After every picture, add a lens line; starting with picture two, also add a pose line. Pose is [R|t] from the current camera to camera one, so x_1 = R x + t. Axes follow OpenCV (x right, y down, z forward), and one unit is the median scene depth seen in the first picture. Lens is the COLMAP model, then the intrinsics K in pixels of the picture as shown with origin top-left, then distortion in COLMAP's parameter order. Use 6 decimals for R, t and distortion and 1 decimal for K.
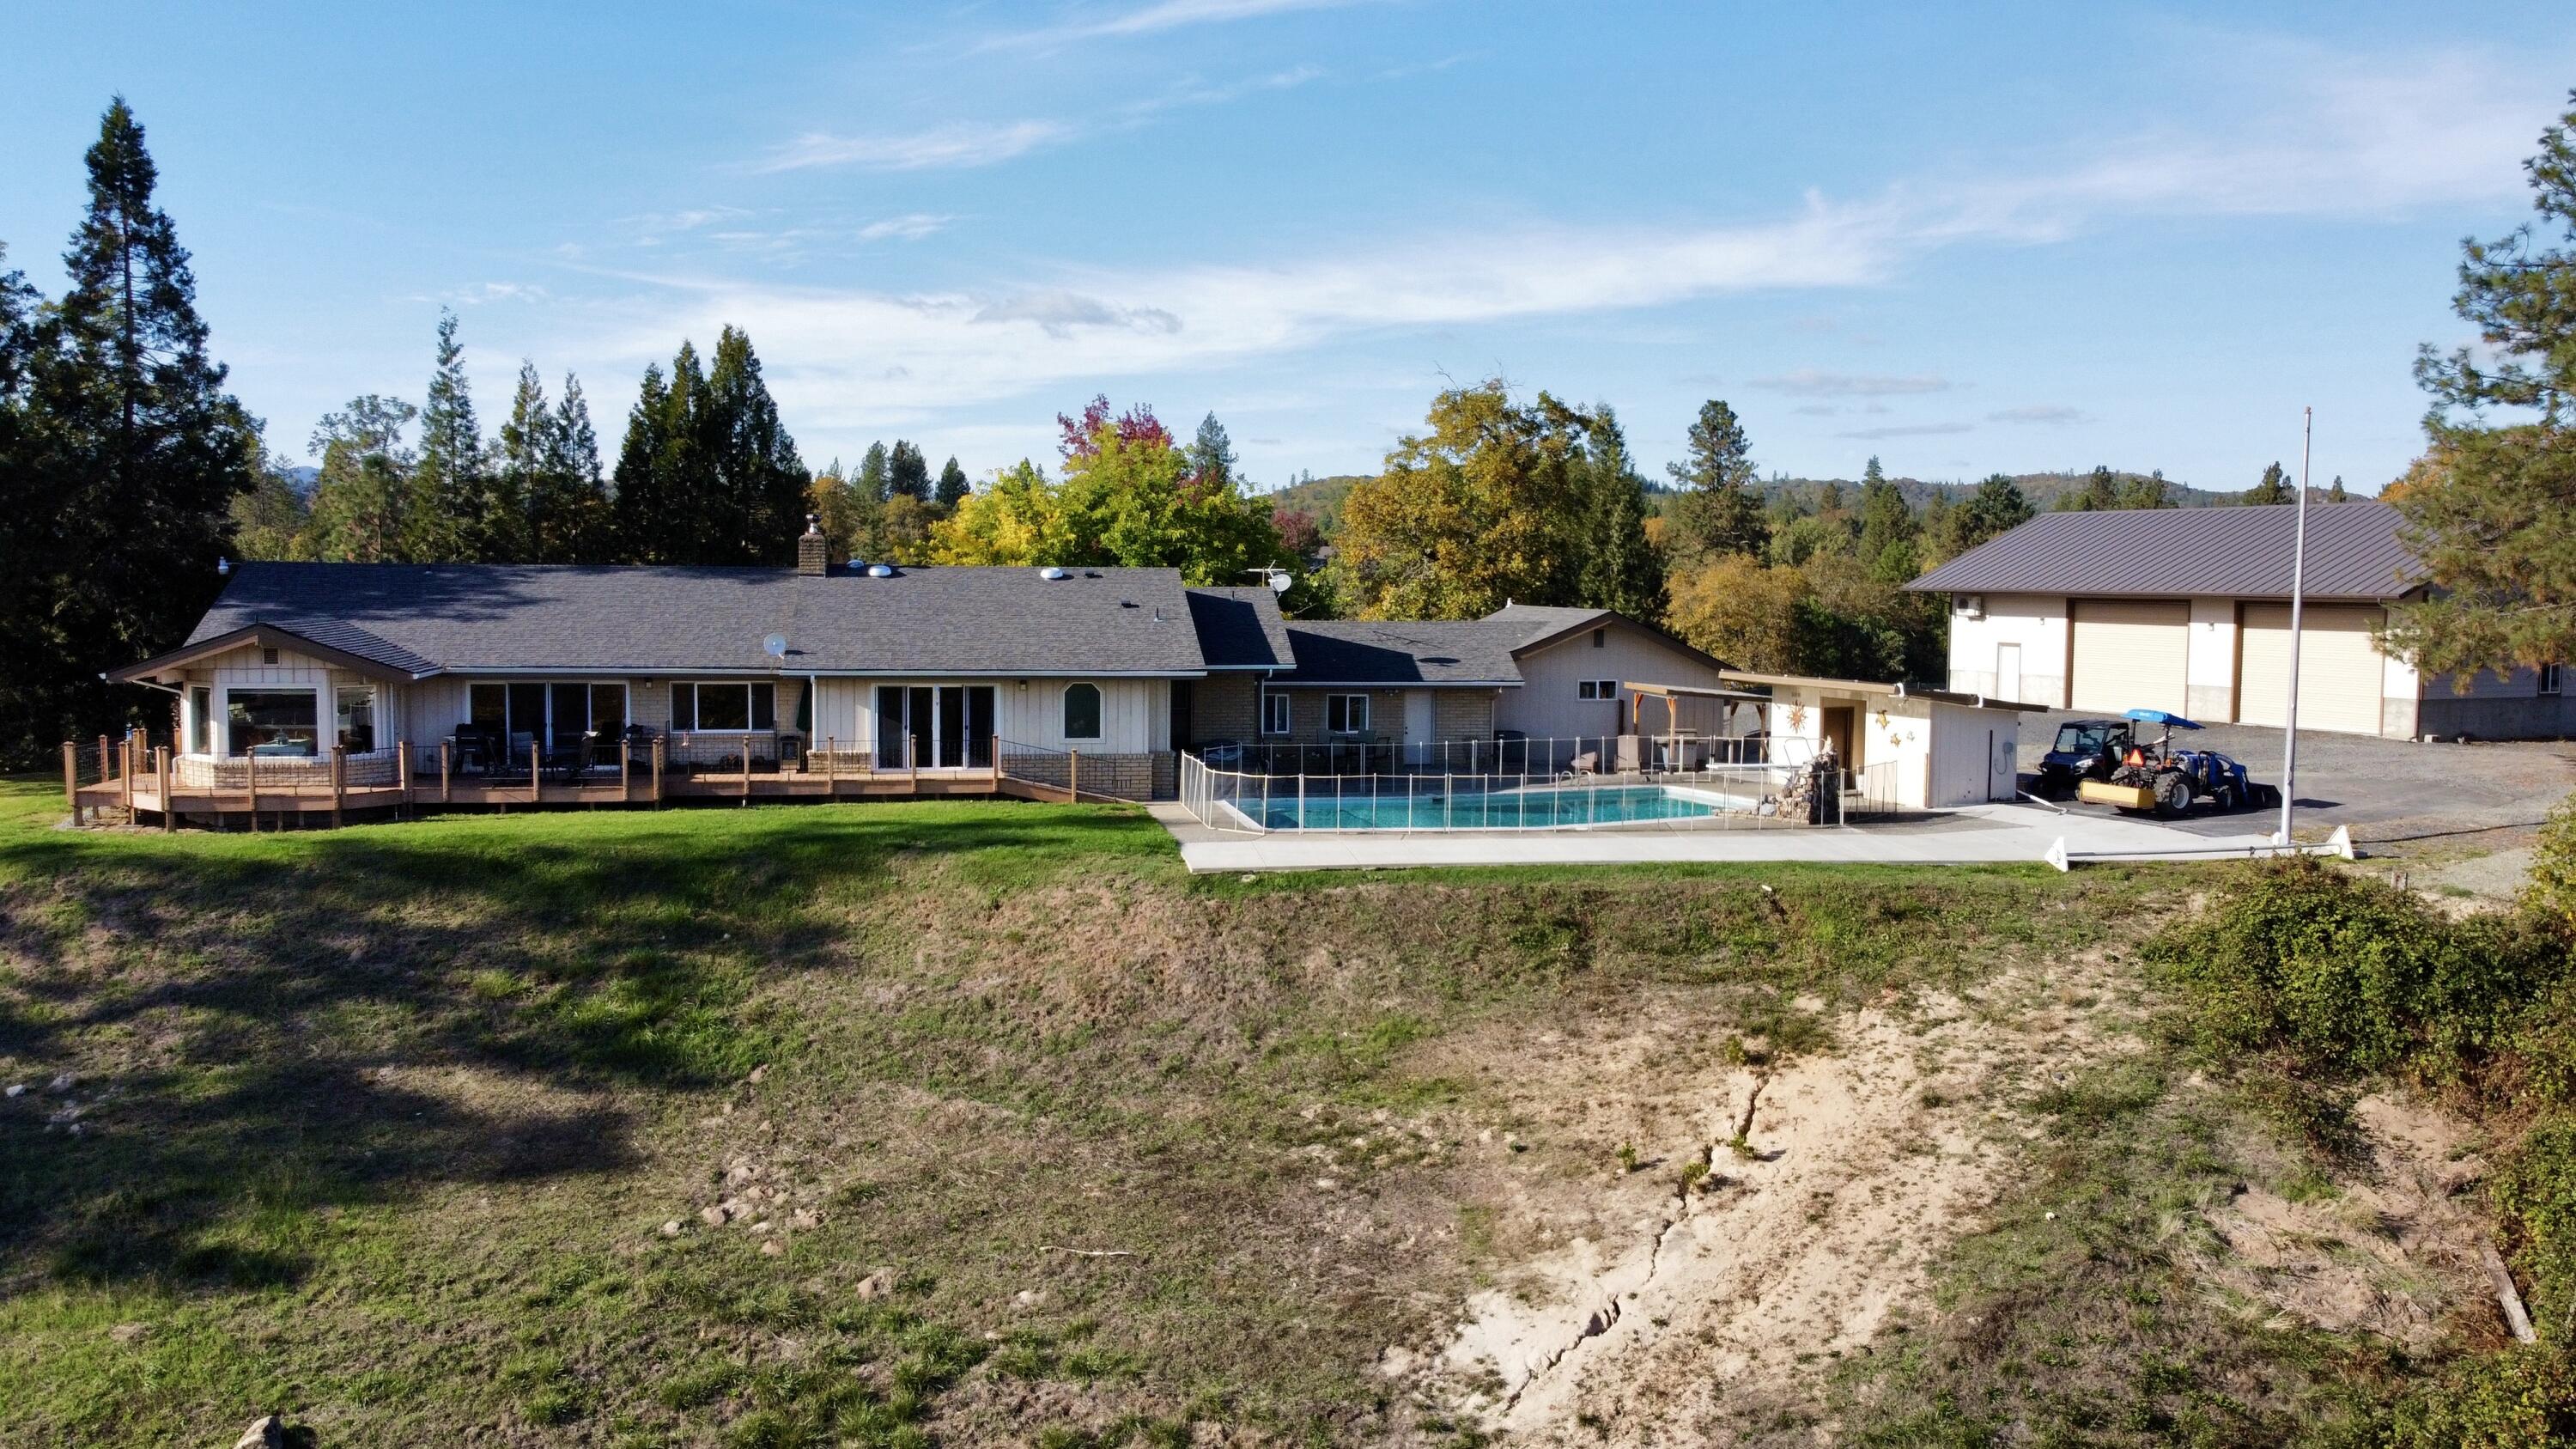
lens RADIAL K [[1894.1, 0, 1288.0], [0, 1894.1, 724.5], [0, 0, 1]] dist [-0.007252, 0.001634]
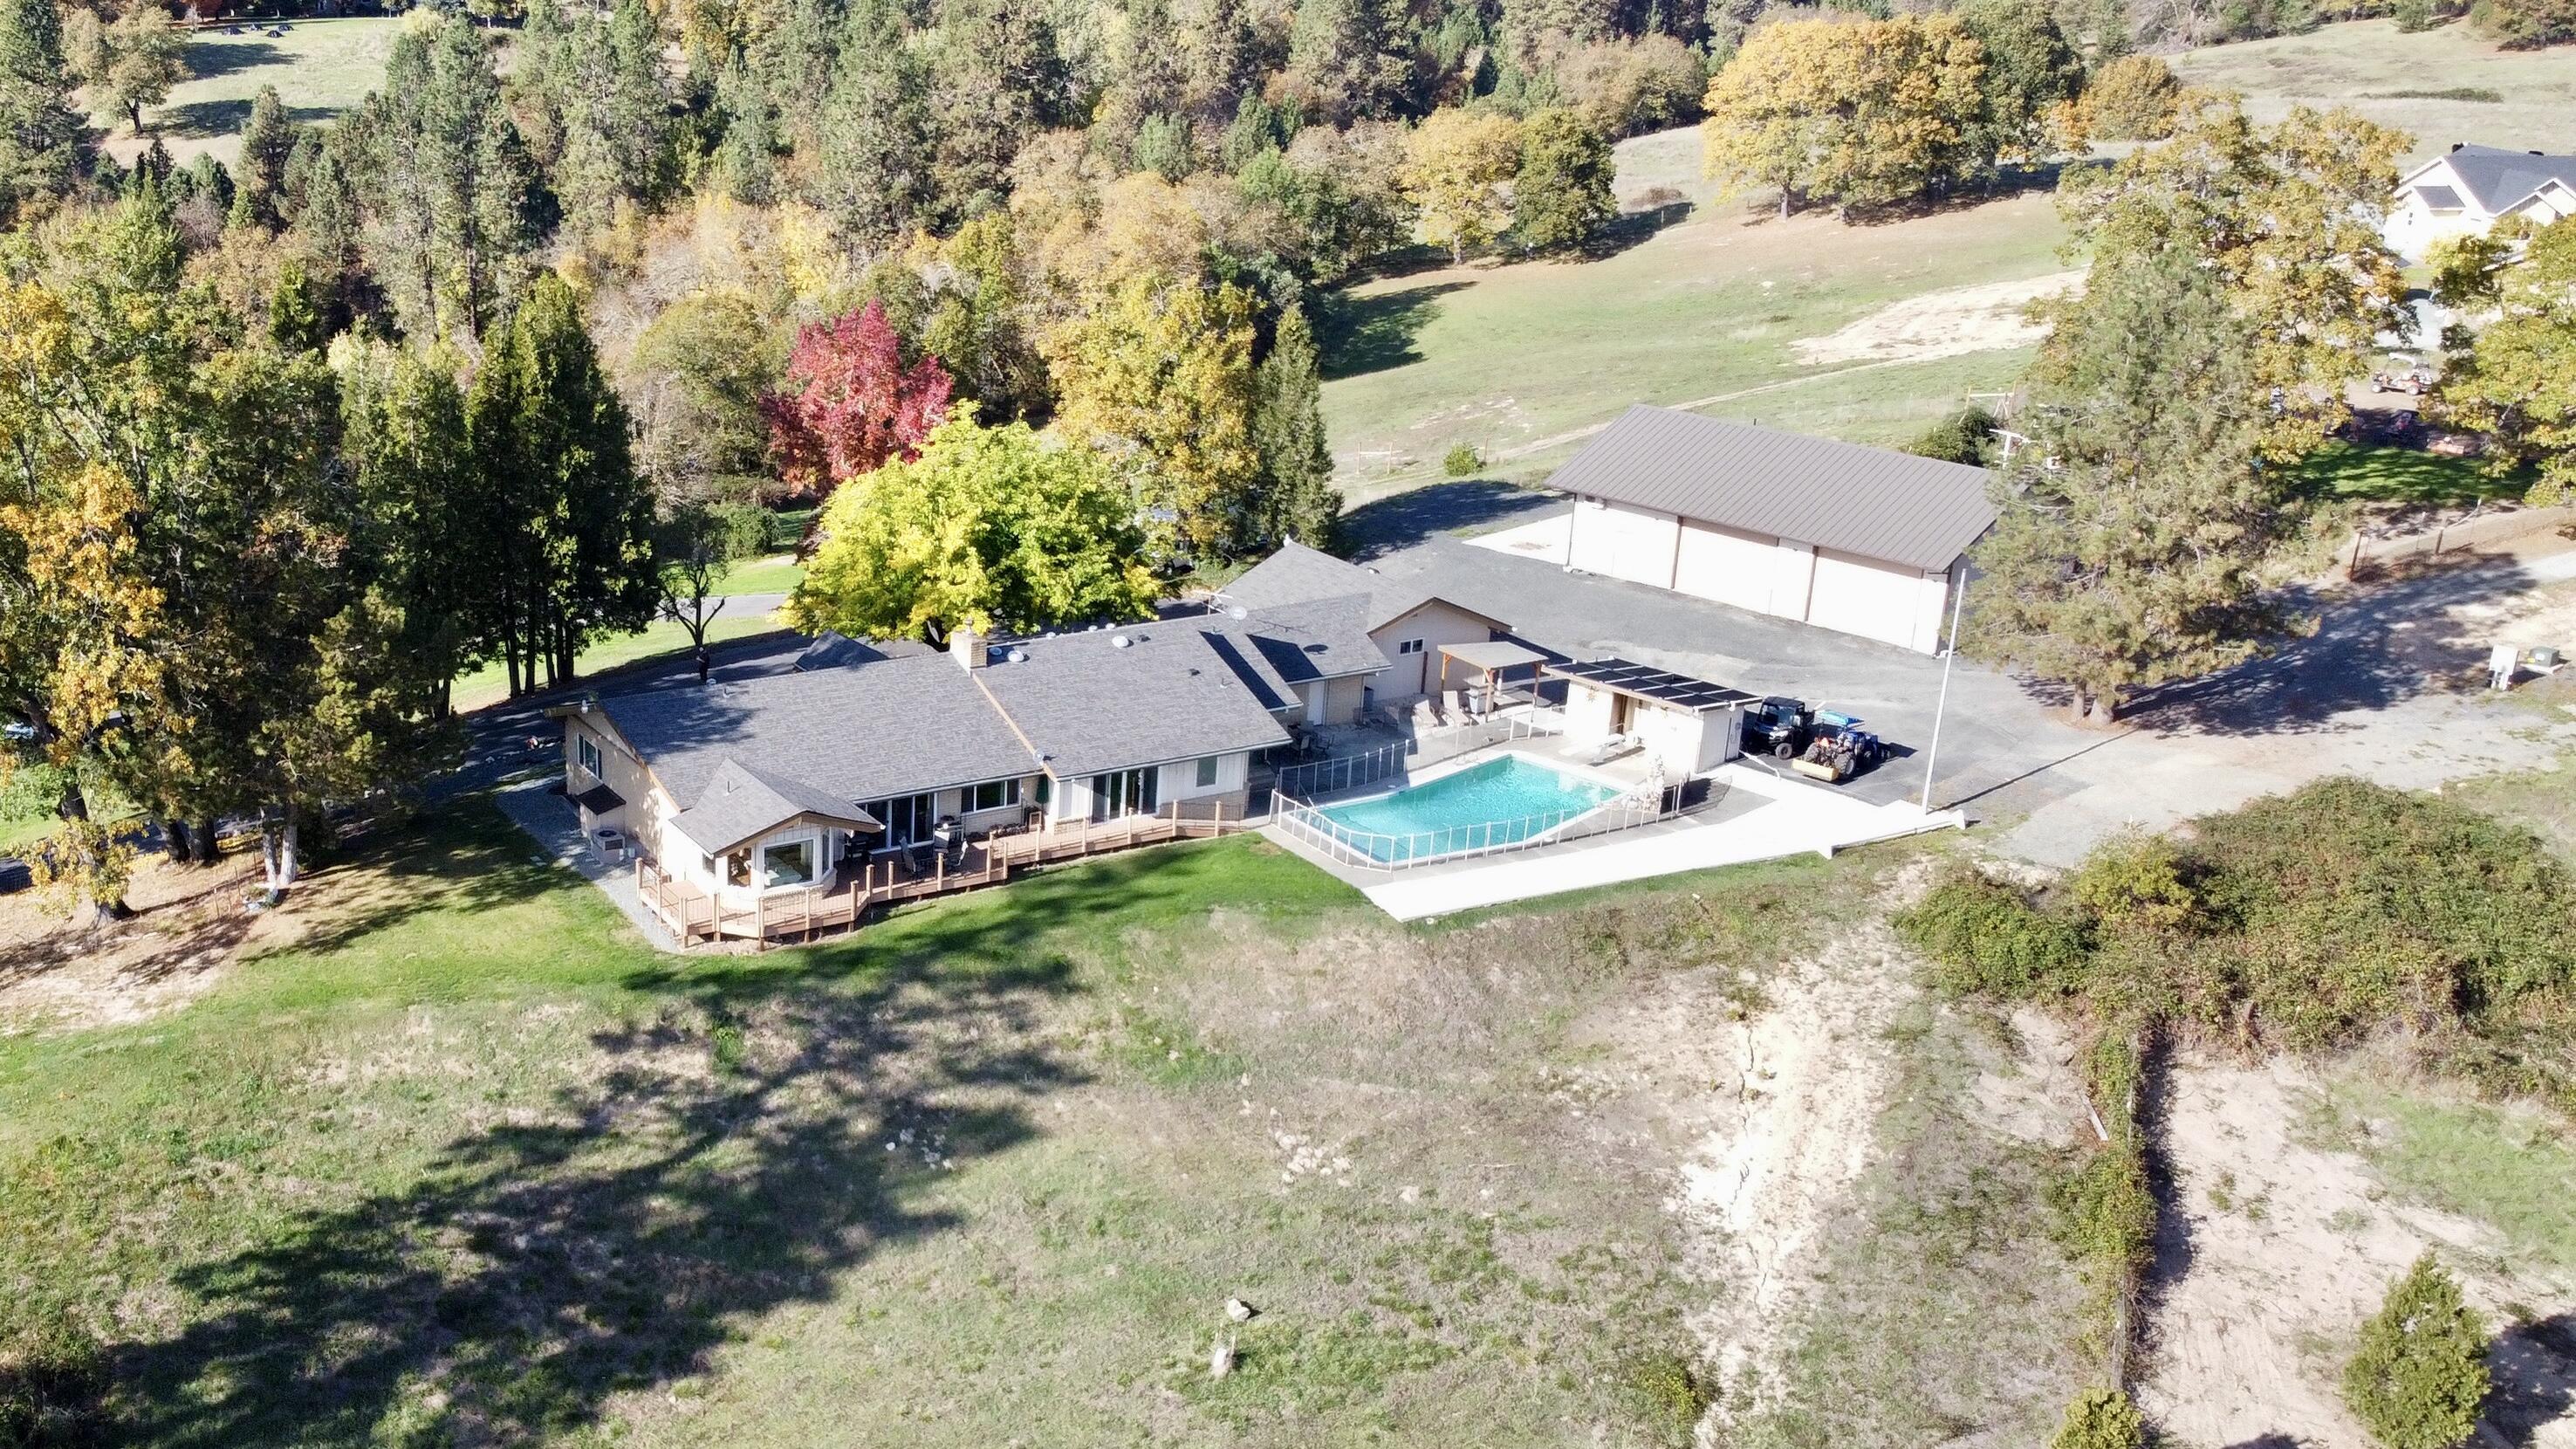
lens RADIAL K [[2488.5, 0, 847.3], [0, 2488.5, 824.9], [0, 0, 1]] dist [-0.006191, 0.003050]
pose [[0.964811, -0.095603, 0.244950, -1.093645], [0.022322, 0.957977, 0.285974, -0.670612], [-0.261997, -0.270443, 0.926401, -0.946930]]
